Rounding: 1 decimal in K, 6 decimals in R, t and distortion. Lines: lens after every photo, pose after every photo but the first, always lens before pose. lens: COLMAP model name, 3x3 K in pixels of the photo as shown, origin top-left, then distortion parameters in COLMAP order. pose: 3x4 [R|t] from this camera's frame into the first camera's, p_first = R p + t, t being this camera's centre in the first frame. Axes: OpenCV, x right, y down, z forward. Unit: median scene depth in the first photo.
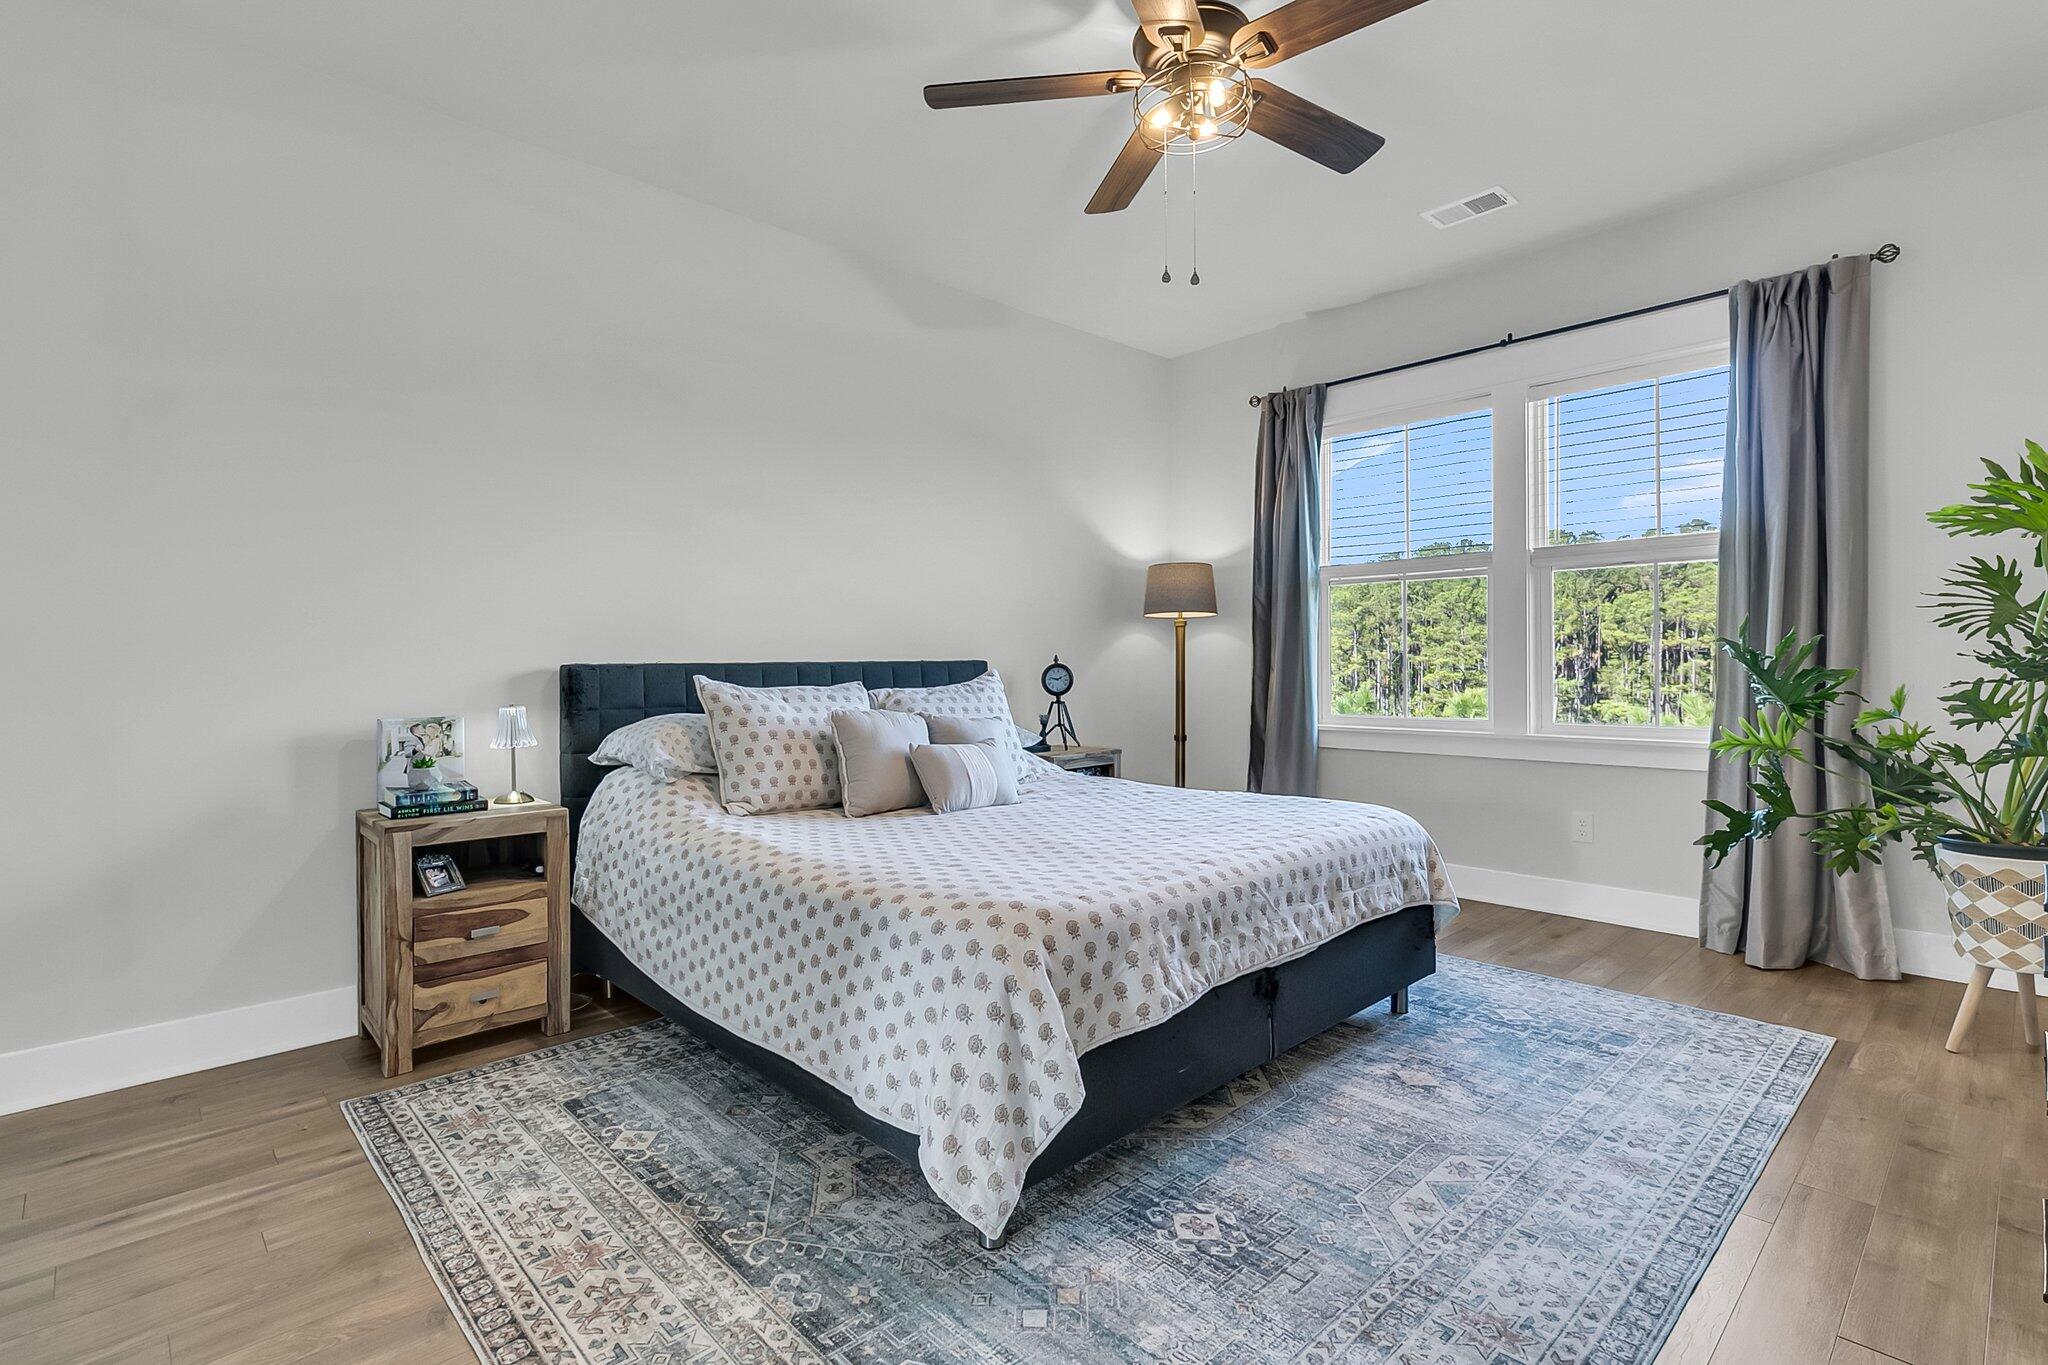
lens RADIAL K [[981.5, 0, 1052.6], [0, 981.5, 689.6], [0, 0, 1]] dist [-0.000861, -0.000123]
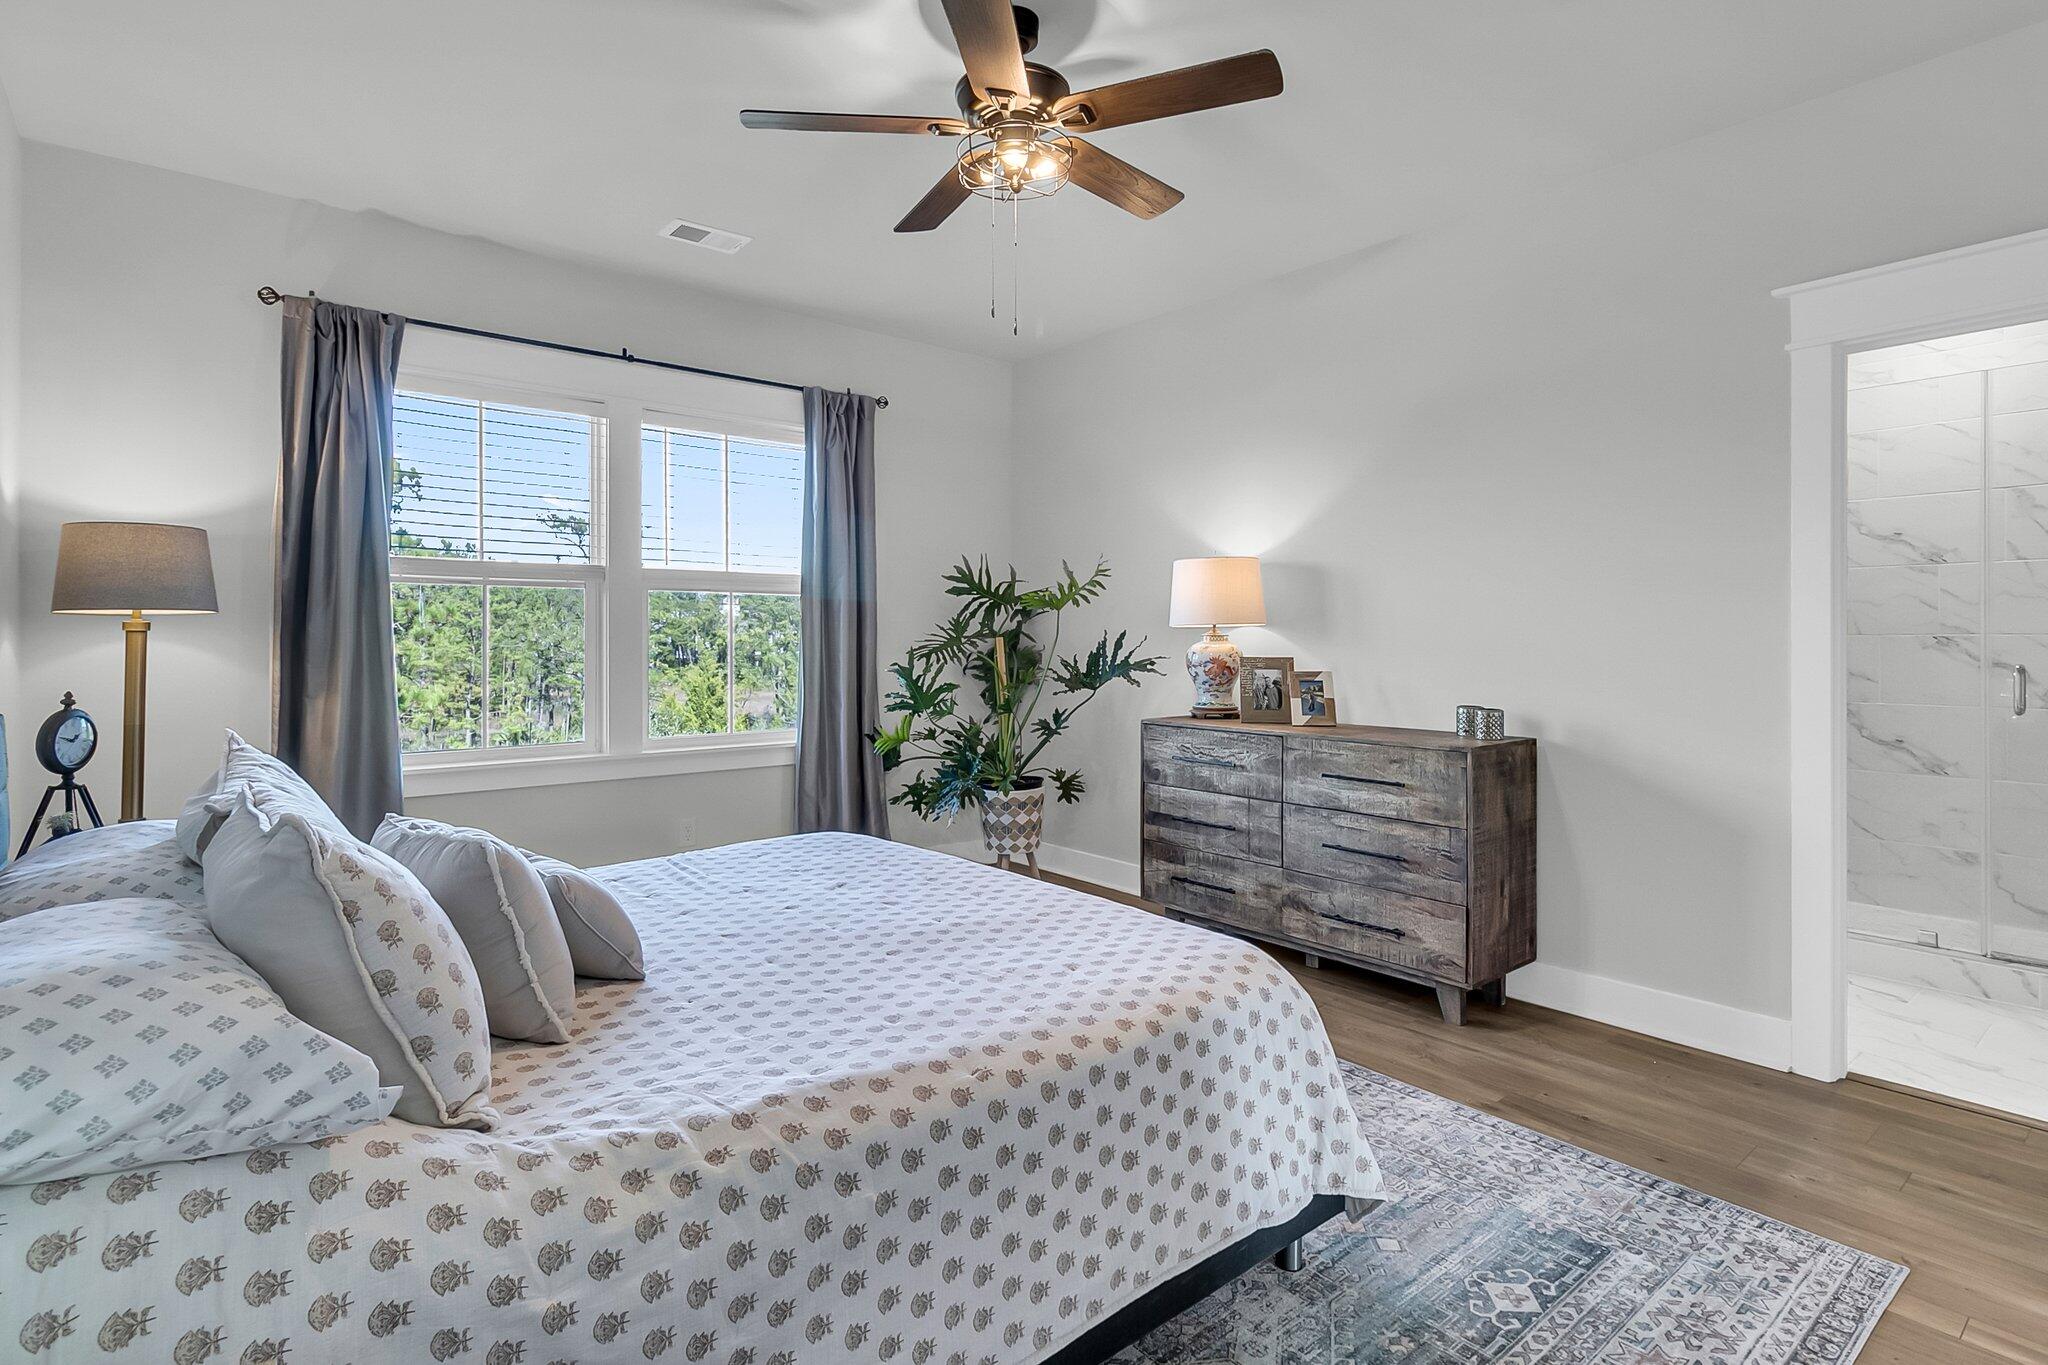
lens RADIAL K [[1000.1, 0, 1032.9], [0, 1000.1, 653.2], [0, 0, 1]] dist [0.000830, 0.000718]
pose [[0.085451, -0.008955, 0.996302, -0.581813], [0.020277, 0.999768, 0.007247, -0.061455], [-0.996136, 0.019583, 0.085613, 0.579550]]
